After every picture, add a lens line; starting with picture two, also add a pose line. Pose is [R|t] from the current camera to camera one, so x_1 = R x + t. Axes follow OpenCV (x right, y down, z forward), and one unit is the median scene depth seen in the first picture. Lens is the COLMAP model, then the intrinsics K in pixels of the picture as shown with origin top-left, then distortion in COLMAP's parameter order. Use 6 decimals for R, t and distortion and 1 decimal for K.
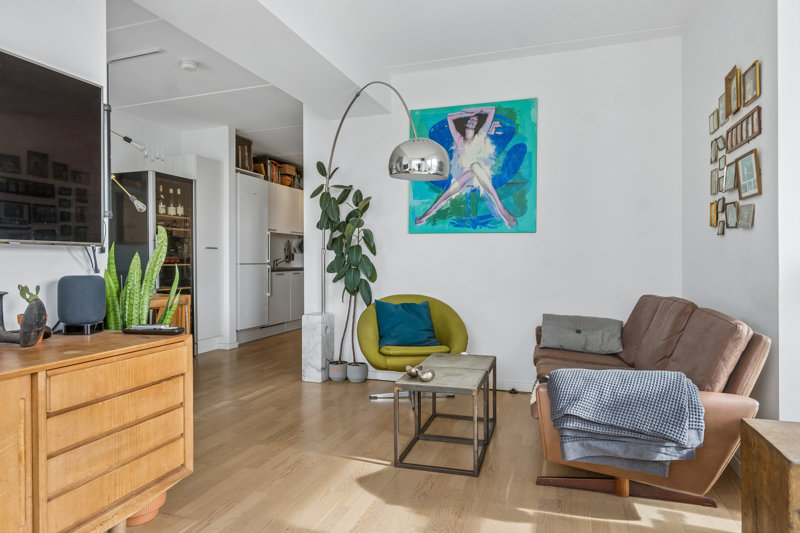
lens RADIAL K [[474.6, 0, 400.6], [0, 474.6, 262.9], [0, 0, 1]] dist [0.002992, 0.000819]
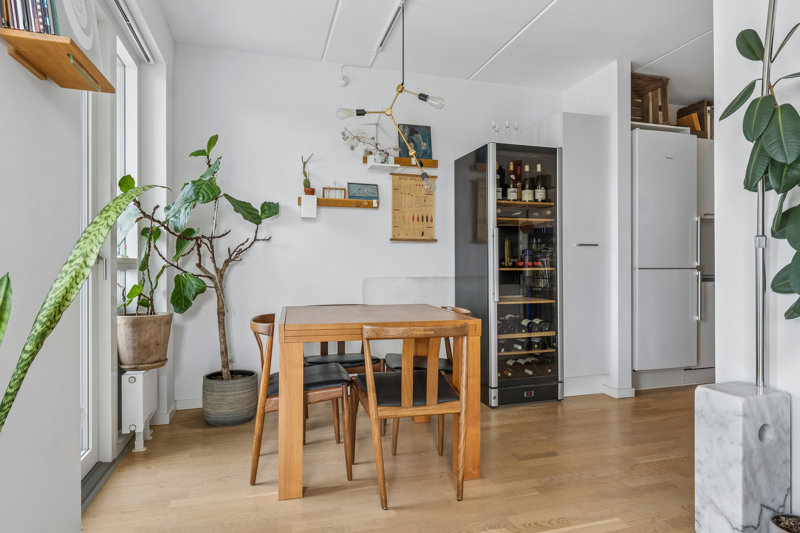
lens RADIAL K [[474.6, 0, 394.5], [0, 474.6, 260.4], [0, 0, 1]] dist [0.002992, 0.000819]
pose [[0.585086, -0.002390, -0.810967, -0.006880], [-0.006585, 0.999949, -0.007698, -0.002070], [0.810944, 0.009844, 0.585041, 0.397387]]
